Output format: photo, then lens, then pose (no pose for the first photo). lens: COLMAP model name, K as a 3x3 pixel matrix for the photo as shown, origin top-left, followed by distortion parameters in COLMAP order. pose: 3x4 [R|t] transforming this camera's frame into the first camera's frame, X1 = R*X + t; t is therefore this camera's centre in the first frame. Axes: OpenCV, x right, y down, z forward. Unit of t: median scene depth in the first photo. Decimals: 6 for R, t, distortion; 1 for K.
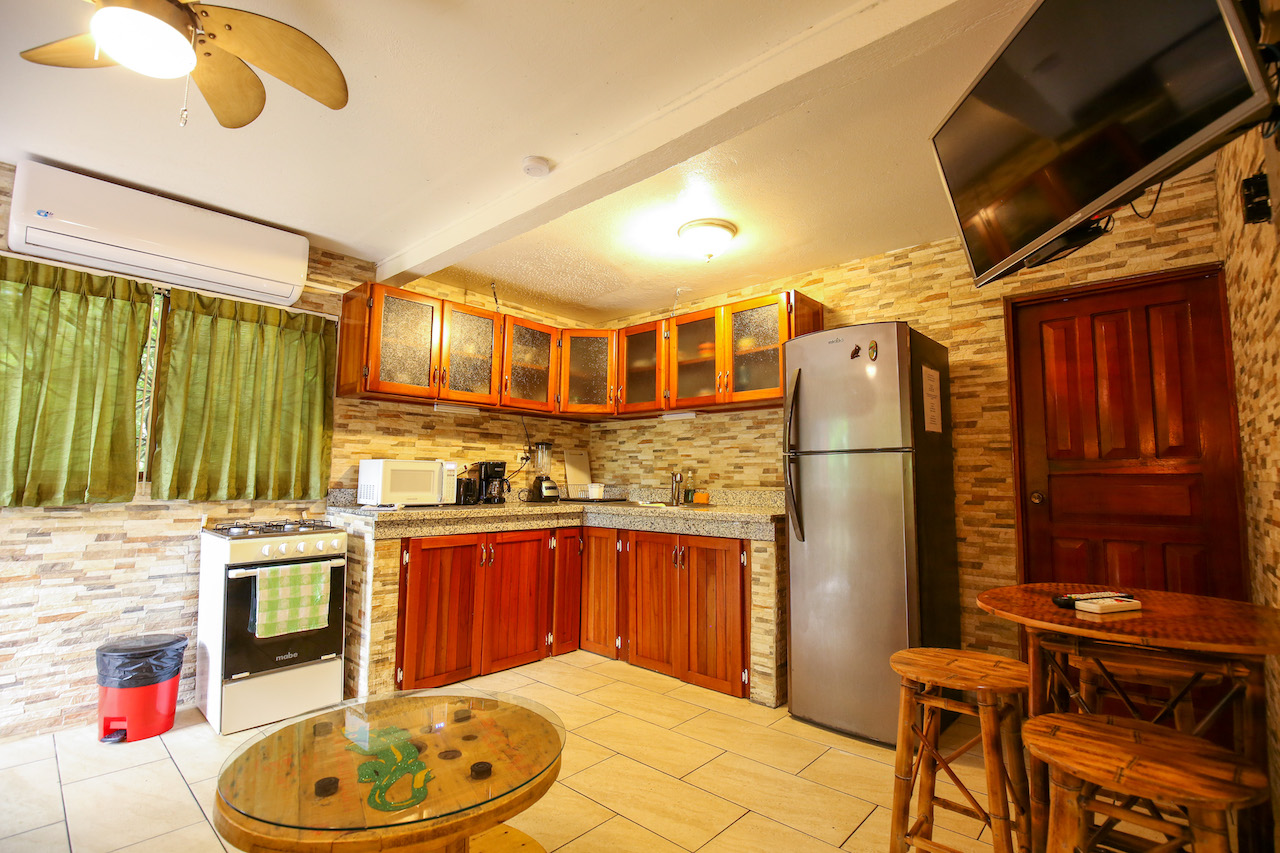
lens RADIAL K [[584.0, 0, 647.0], [0, 584.0, 424.9], [0, 0, 1]] dist [-0.029717, 0.002281]
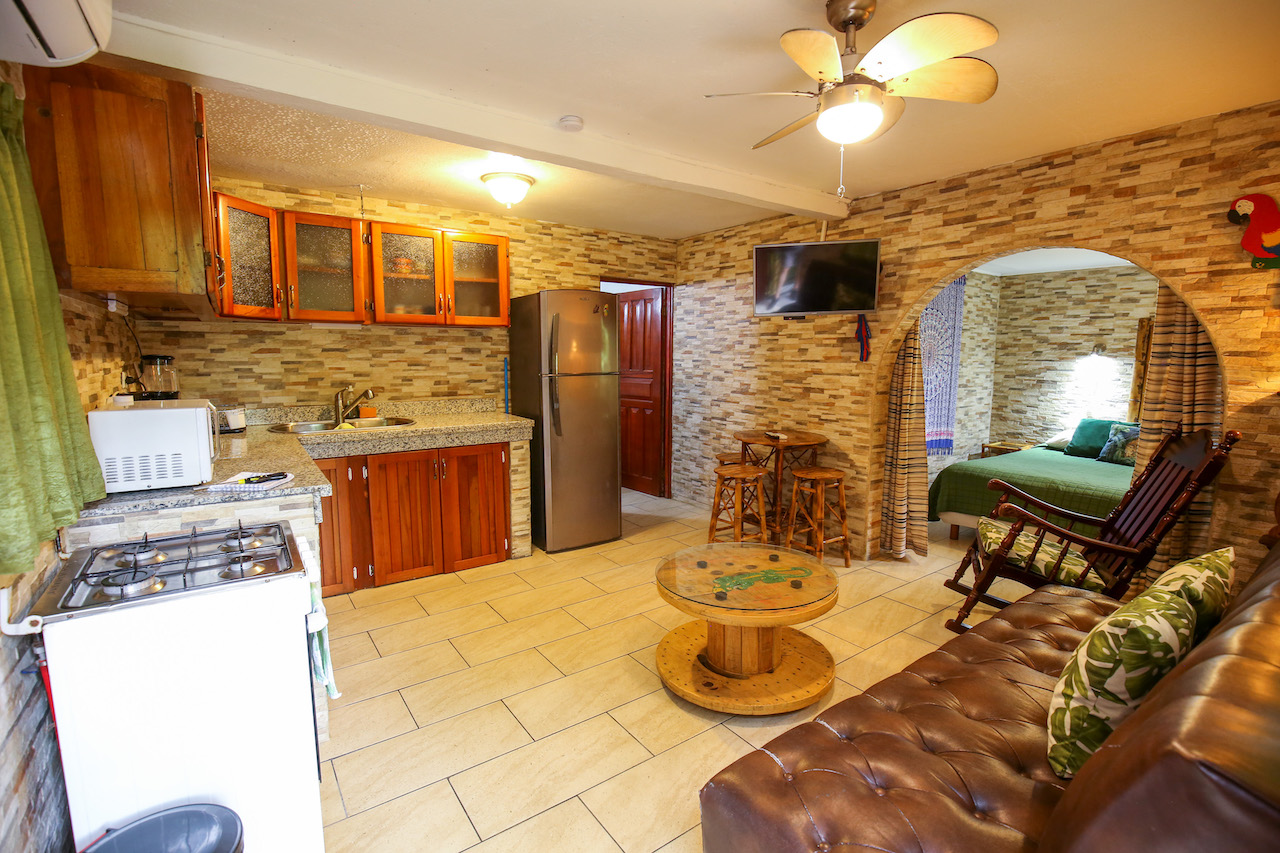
lens RADIAL K [[584.0, 0, 642.4], [0, 584.0, 424.7], [0, 0, 1]] dist [-0.029717, 0.002281]
pose [[0.213916, -0.127452, 0.968502, -0.870578], [-0.094994, 0.984039, 0.150479, -0.051819], [-0.972222, -0.124192, 0.198394, 0.409789]]
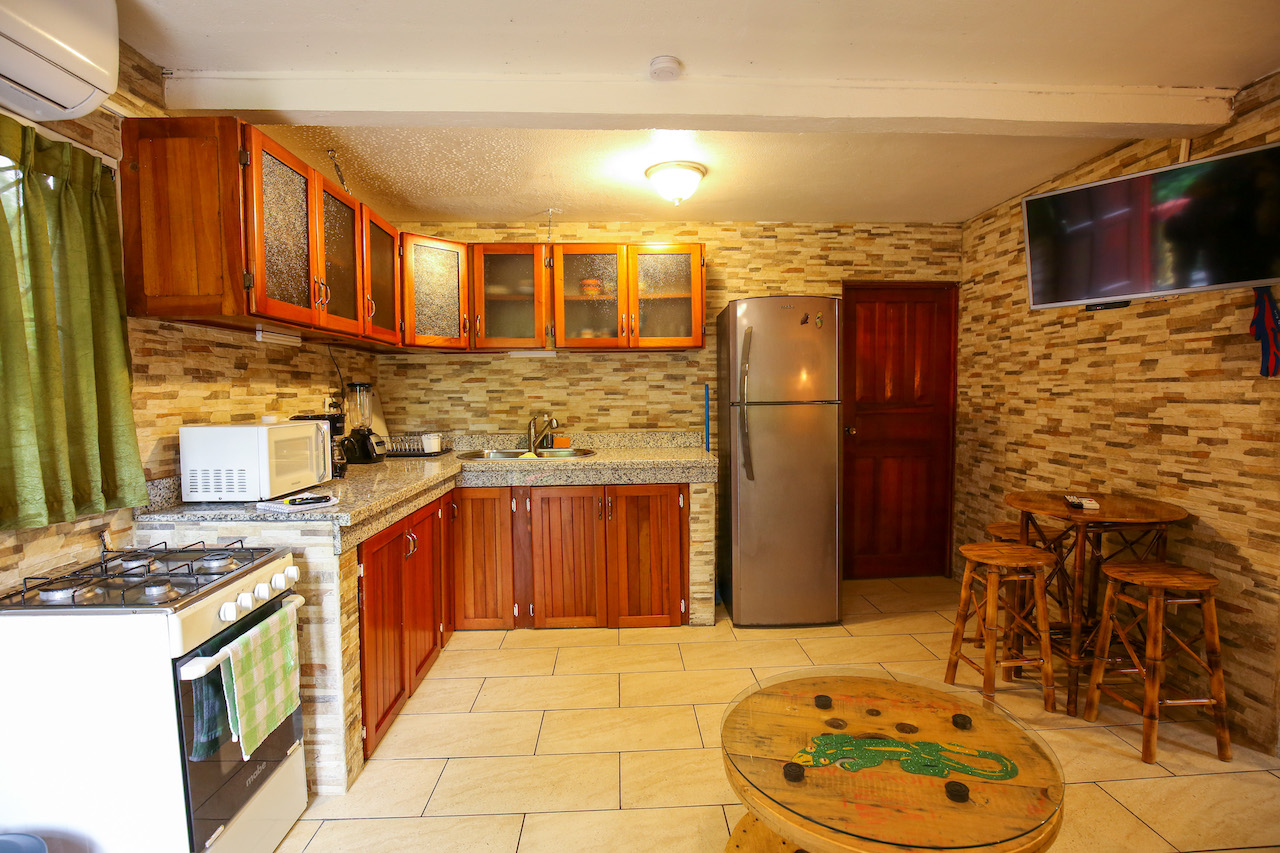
lens RADIAL K [[607.6, 0, 645.3], [0, 607.6, 427.2], [0, 0, 1]] dist [-0.032732, 0.004839]
pose [[0.713424, -0.057258, 0.698389, -0.570192], [-0.048974, 0.990145, 0.131206, -0.040407], [-0.699019, -0.127808, 0.703589, 0.250987]]
